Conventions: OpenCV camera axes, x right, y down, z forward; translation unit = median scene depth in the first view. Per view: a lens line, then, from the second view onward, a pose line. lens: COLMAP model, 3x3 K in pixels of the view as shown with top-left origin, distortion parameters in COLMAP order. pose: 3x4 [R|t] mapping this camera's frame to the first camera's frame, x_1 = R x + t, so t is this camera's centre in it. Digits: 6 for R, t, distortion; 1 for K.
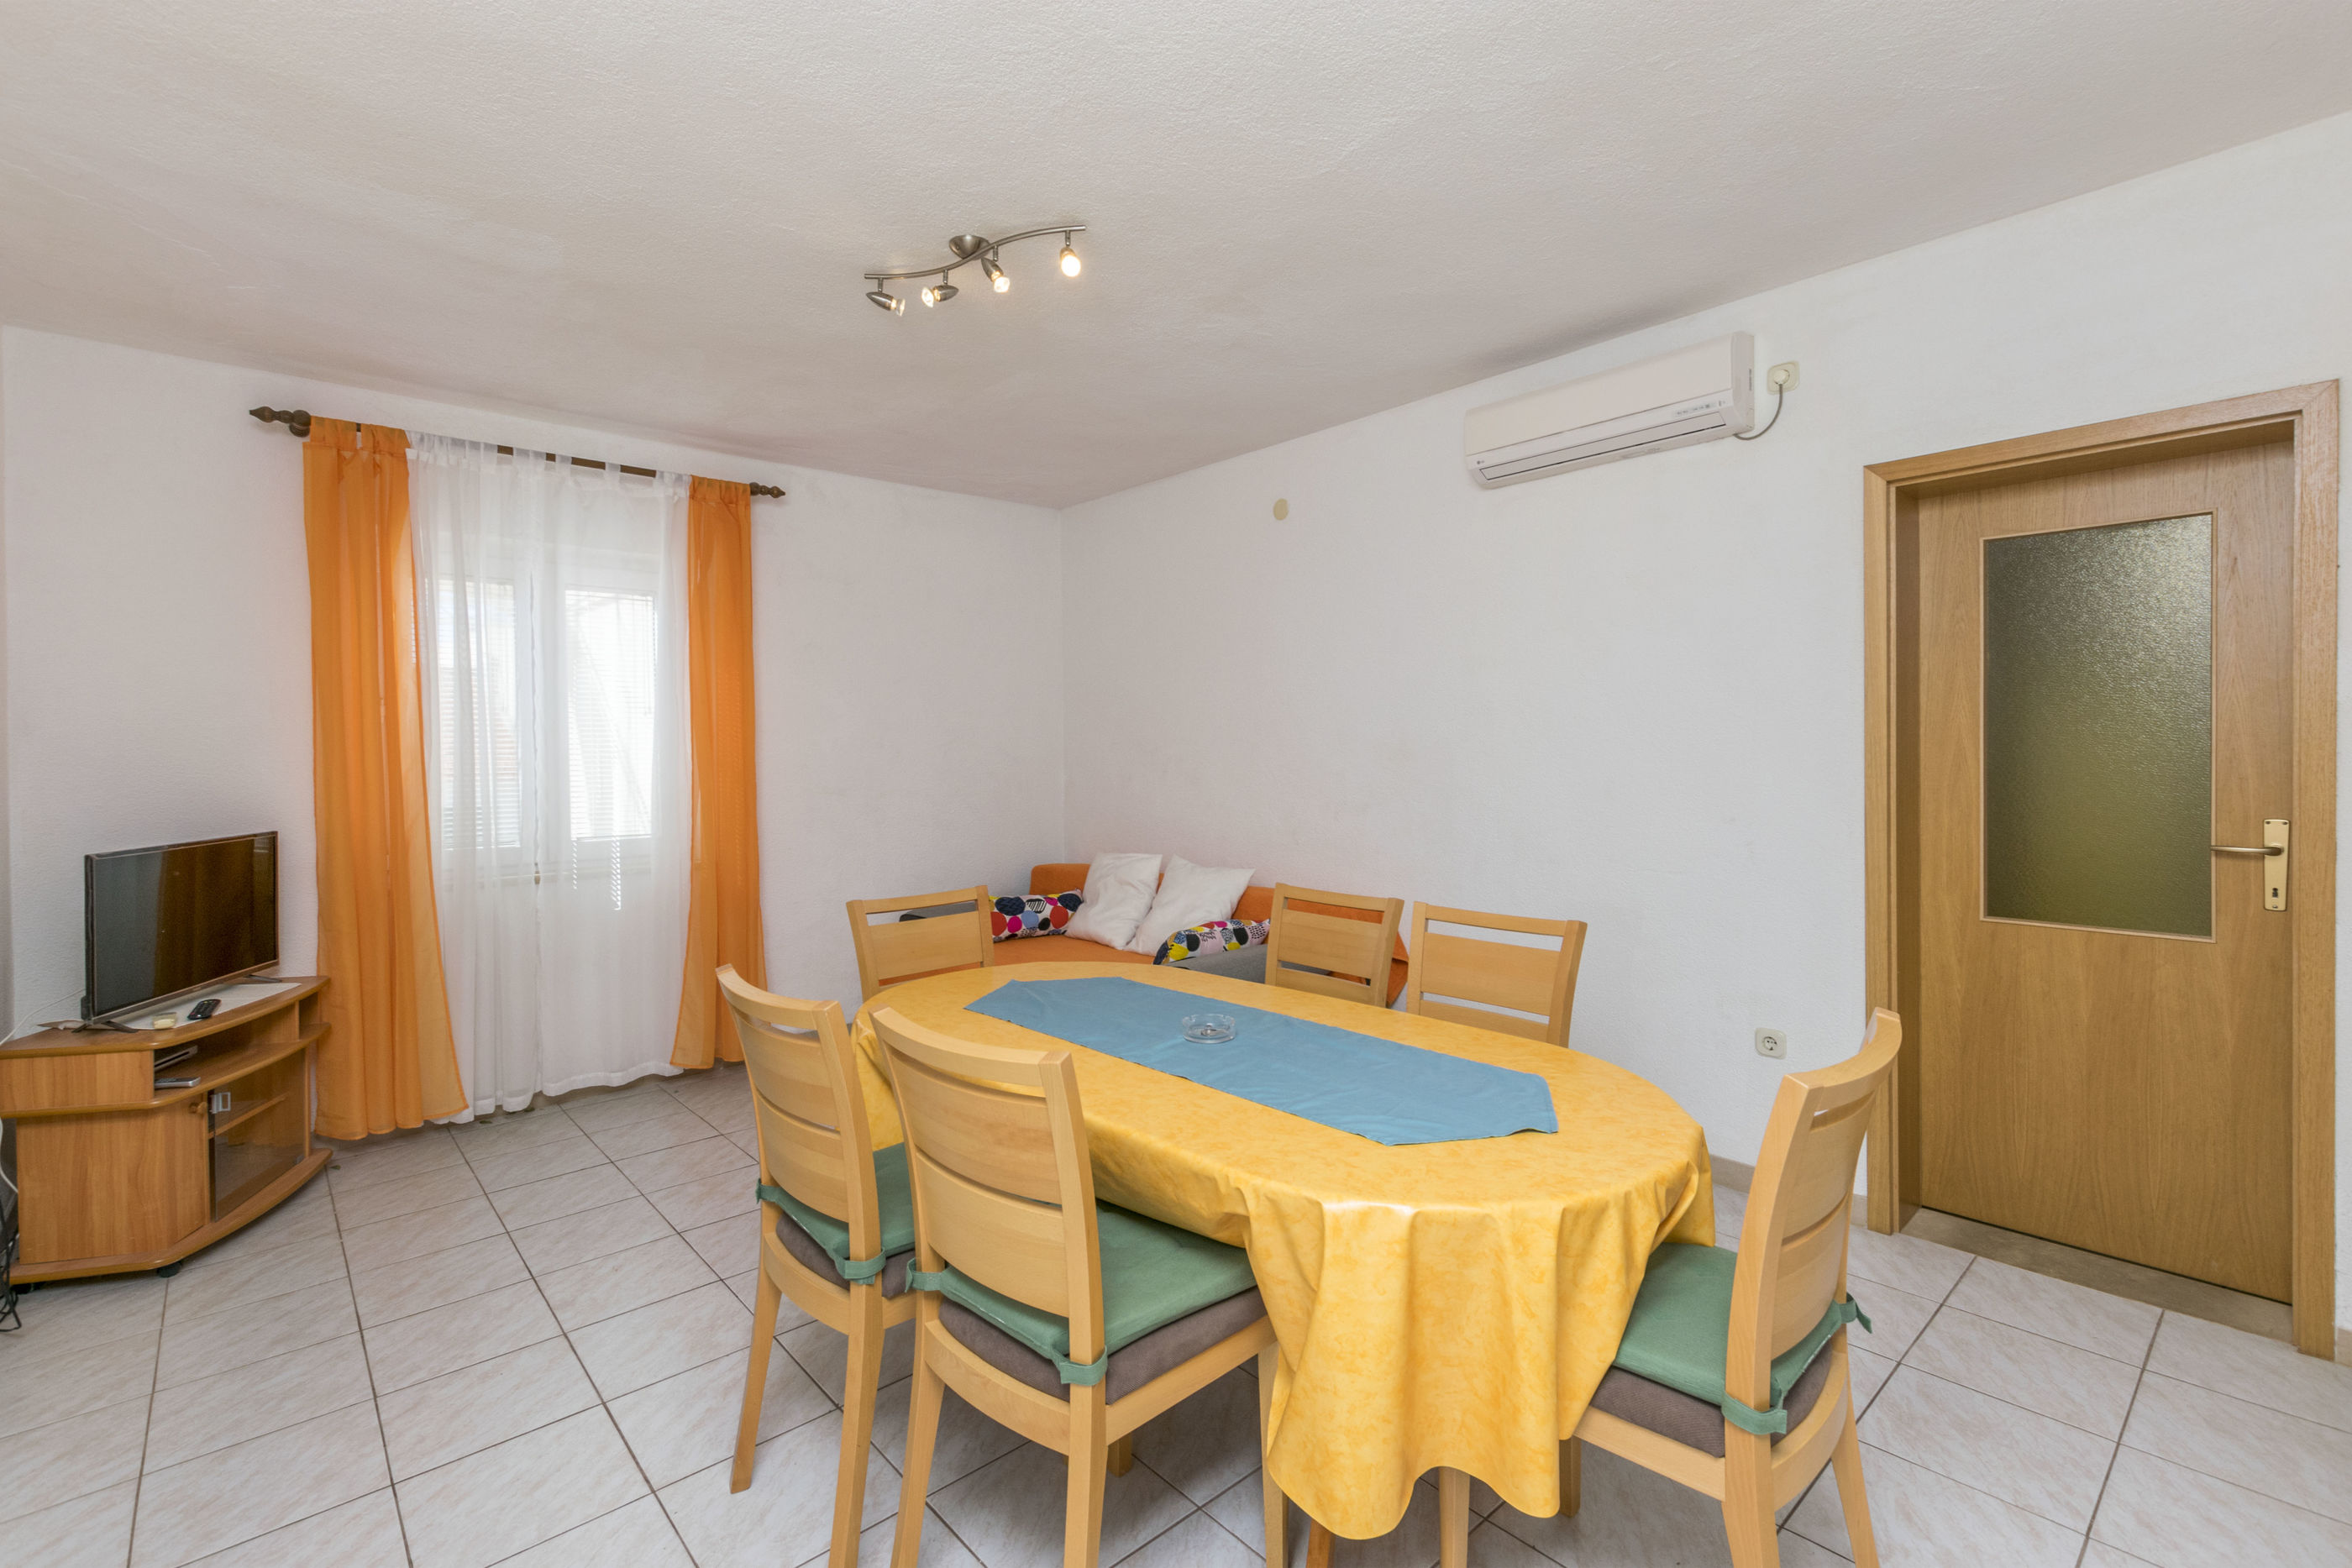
lens RADIAL K [[1020.0, 0, 1173.4], [0, 1020.0, 774.7], [0, 0, 1]] dist [0.000343, -0.000230]
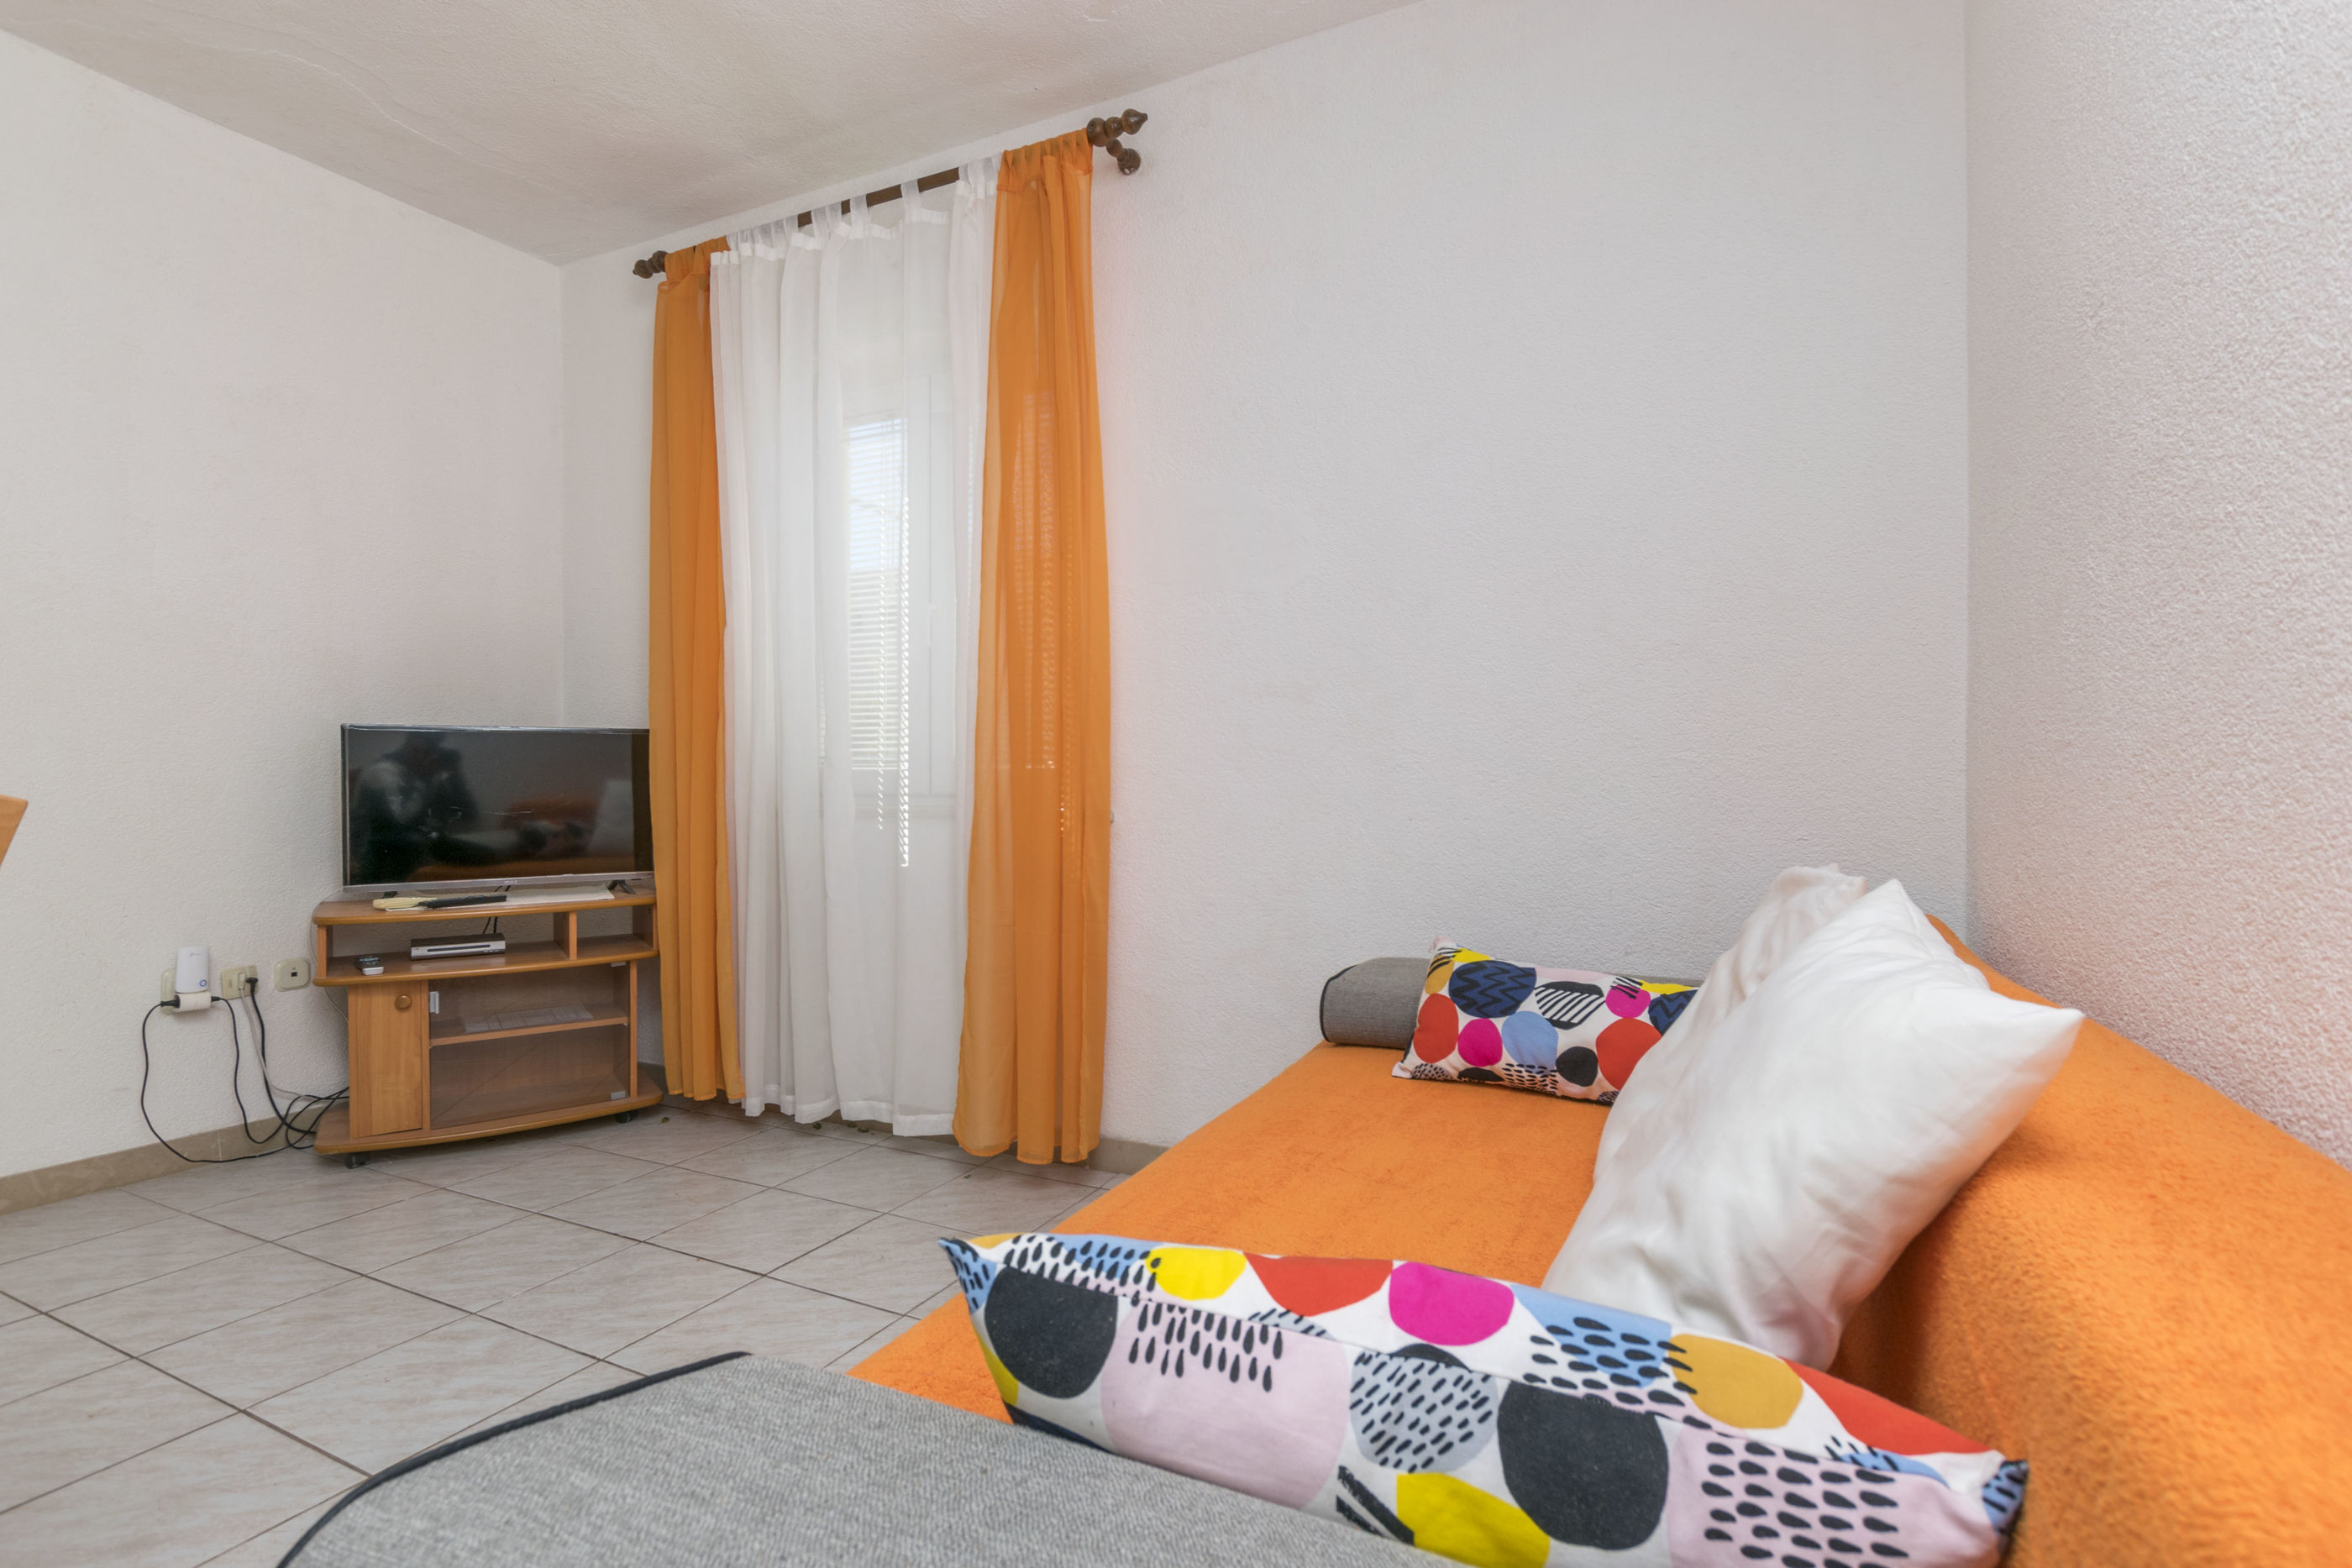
lens RADIAL K [[1113.7, 0, 1176.0], [0, 1113.7, 784.0], [0, 0, 1]] dist [-0.000798, -0.000104]
pose [[0.375133, 0.019242, -0.926771, 0.181741], [-0.027116, 0.999584, 0.009778, 0.068576], [0.926574, 0.021462, 0.375499, 0.896690]]
